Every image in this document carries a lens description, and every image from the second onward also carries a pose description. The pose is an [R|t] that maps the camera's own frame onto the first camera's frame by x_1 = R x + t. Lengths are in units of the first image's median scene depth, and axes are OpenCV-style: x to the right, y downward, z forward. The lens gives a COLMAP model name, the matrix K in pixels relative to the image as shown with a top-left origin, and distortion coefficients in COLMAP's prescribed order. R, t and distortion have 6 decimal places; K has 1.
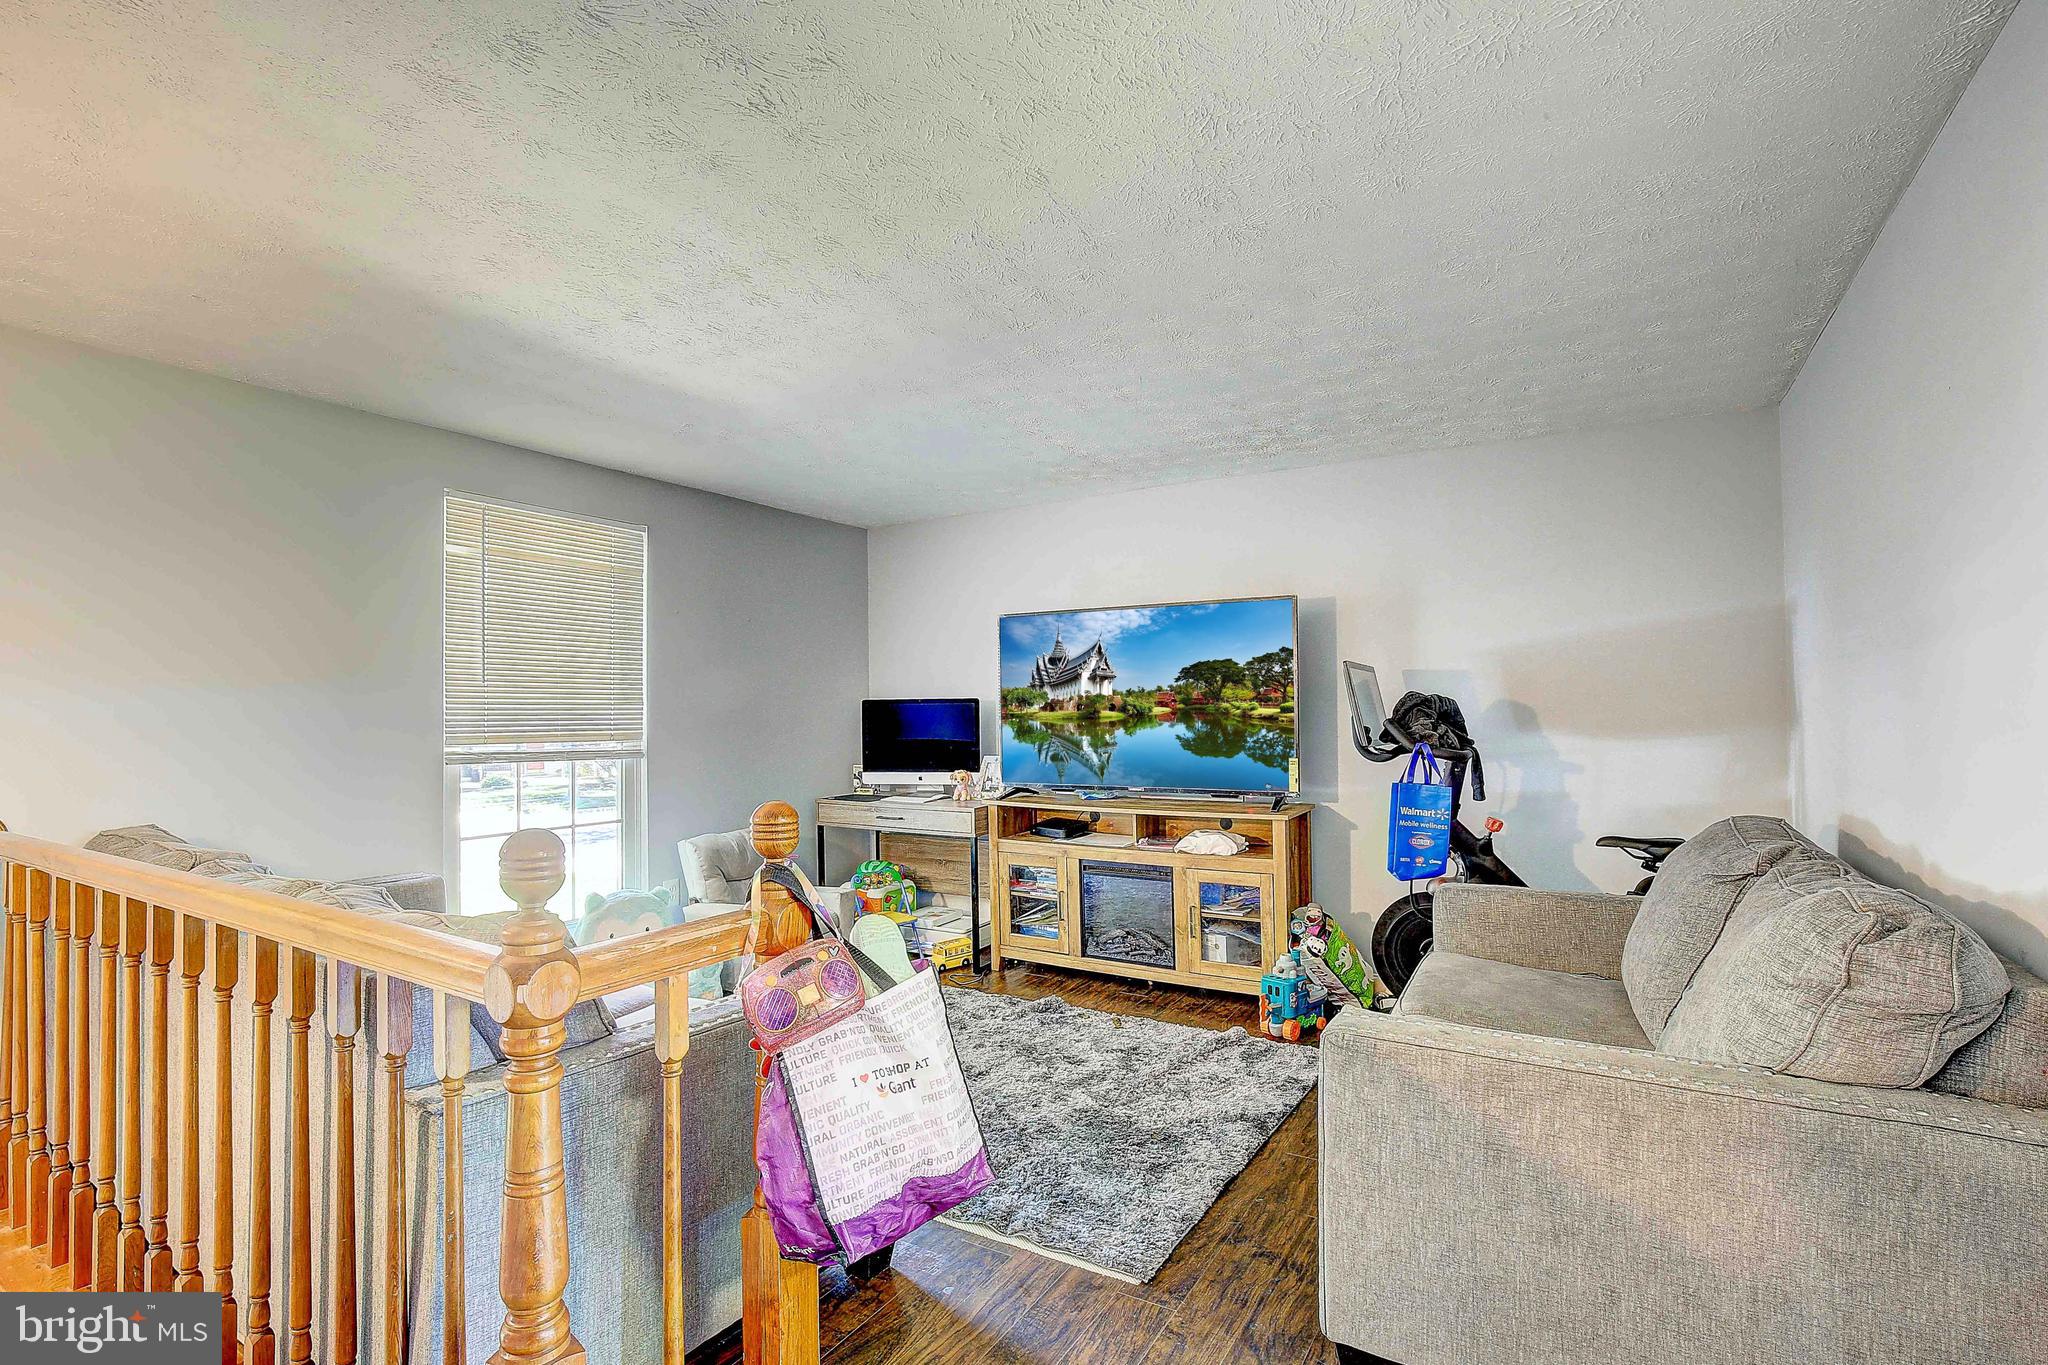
lens RADIAL K [[954.3, 0, 1042.0], [0, 954.3, 679.5], [0, 0, 1]] dist [-0.012860, 0.001109]
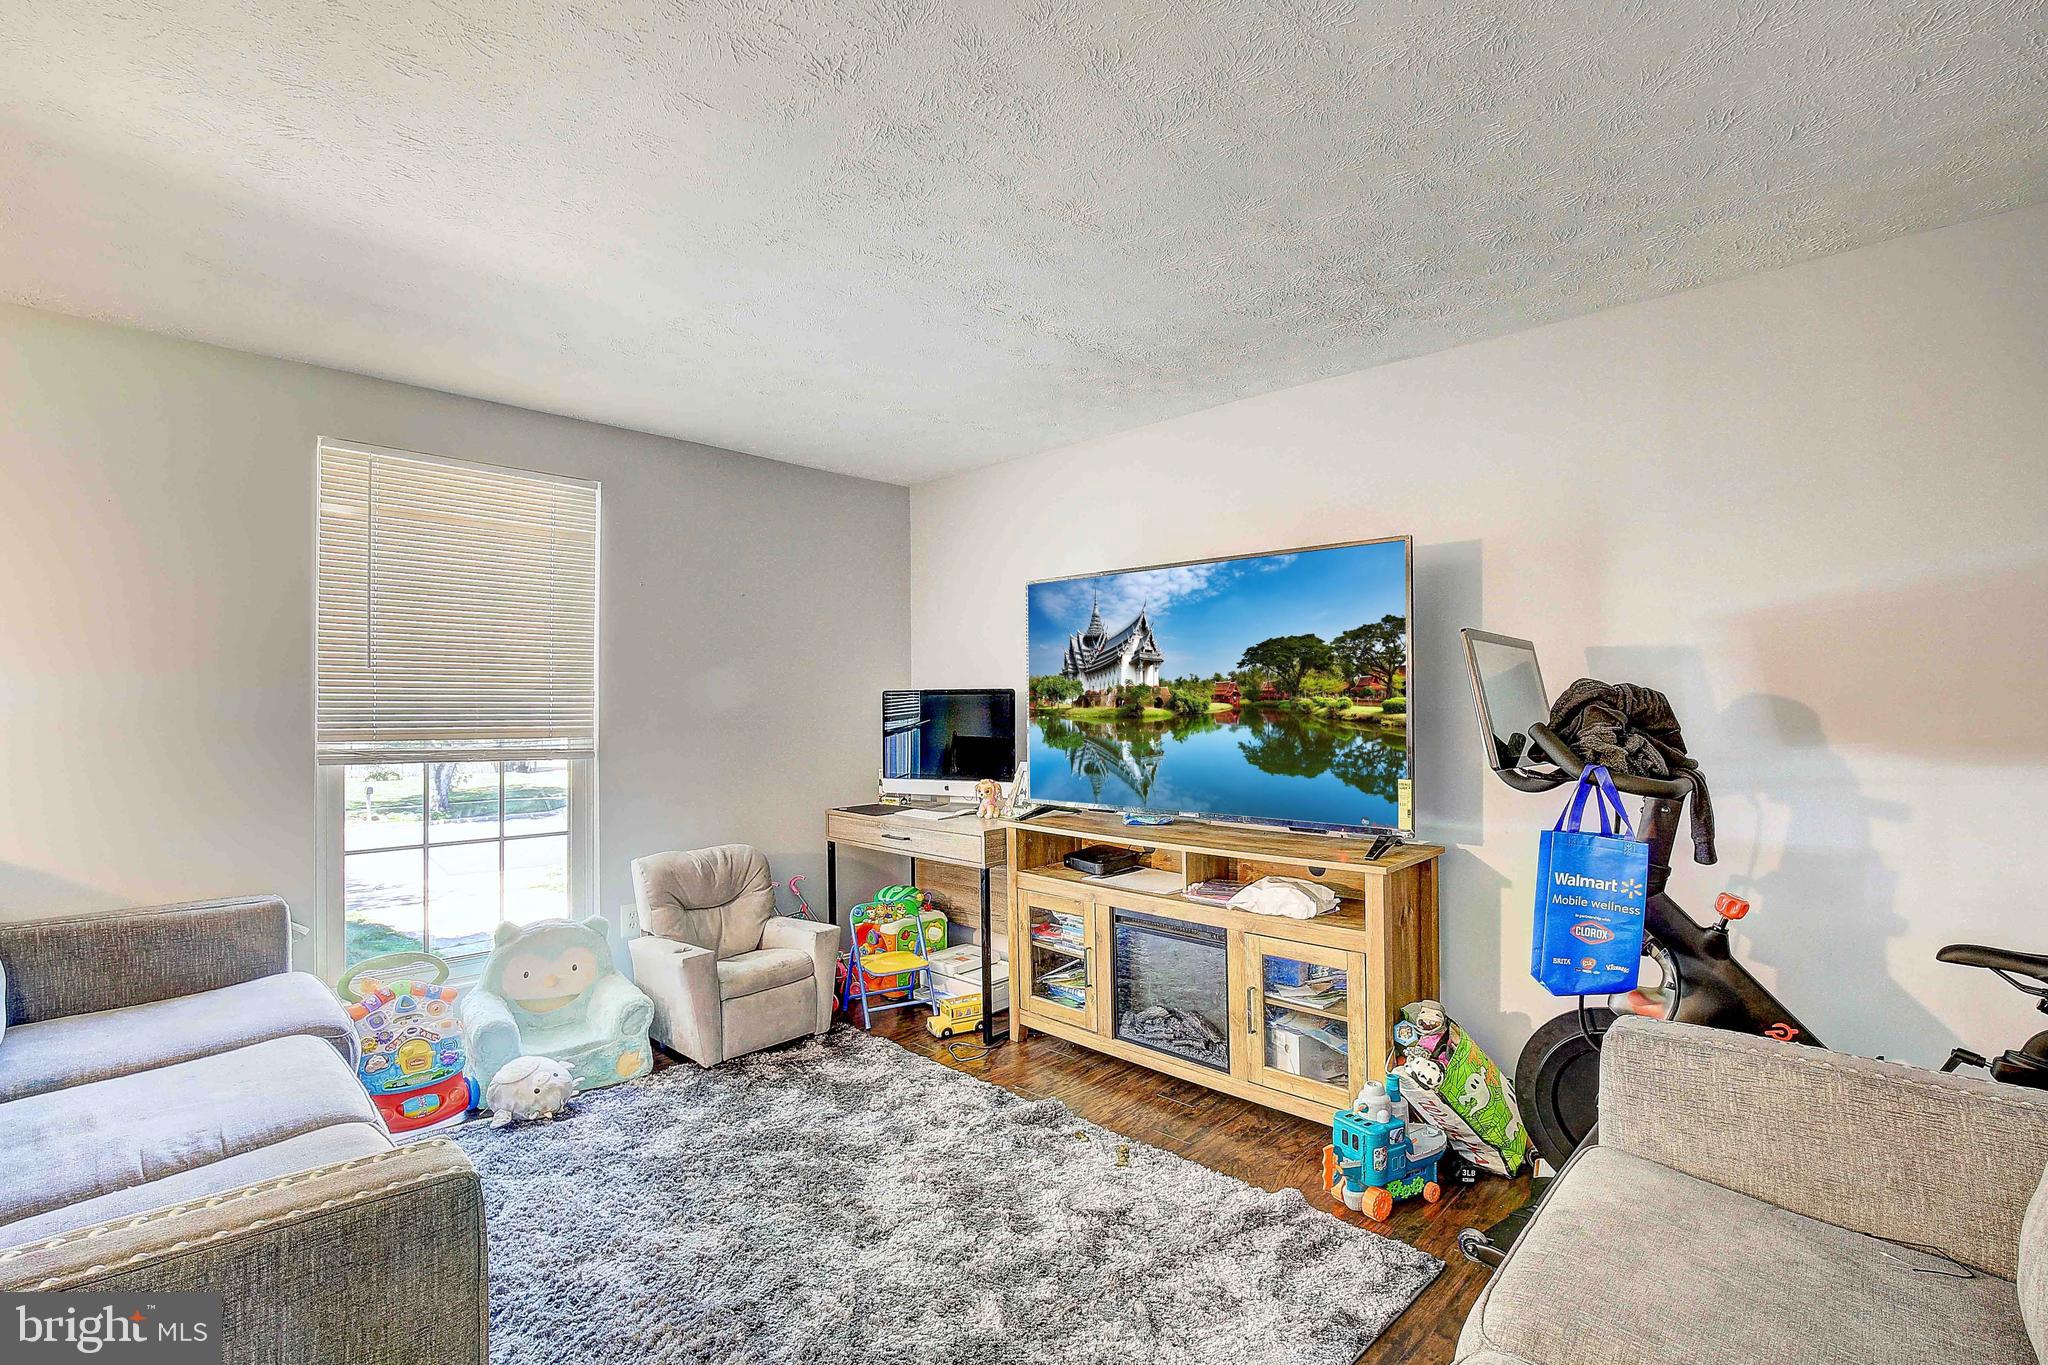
lens RADIAL K [[954.3, 0, 1039.0], [0, 954.3, 682.9], [0, 0, 1]] dist [-0.012860, 0.001109]
pose [[0.976721, 0.003692, -0.214483, 0.155234], [-0.001613, 0.999950, 0.009866, 0.007547], [0.214508, -0.009290, 0.976678, 0.288094]]
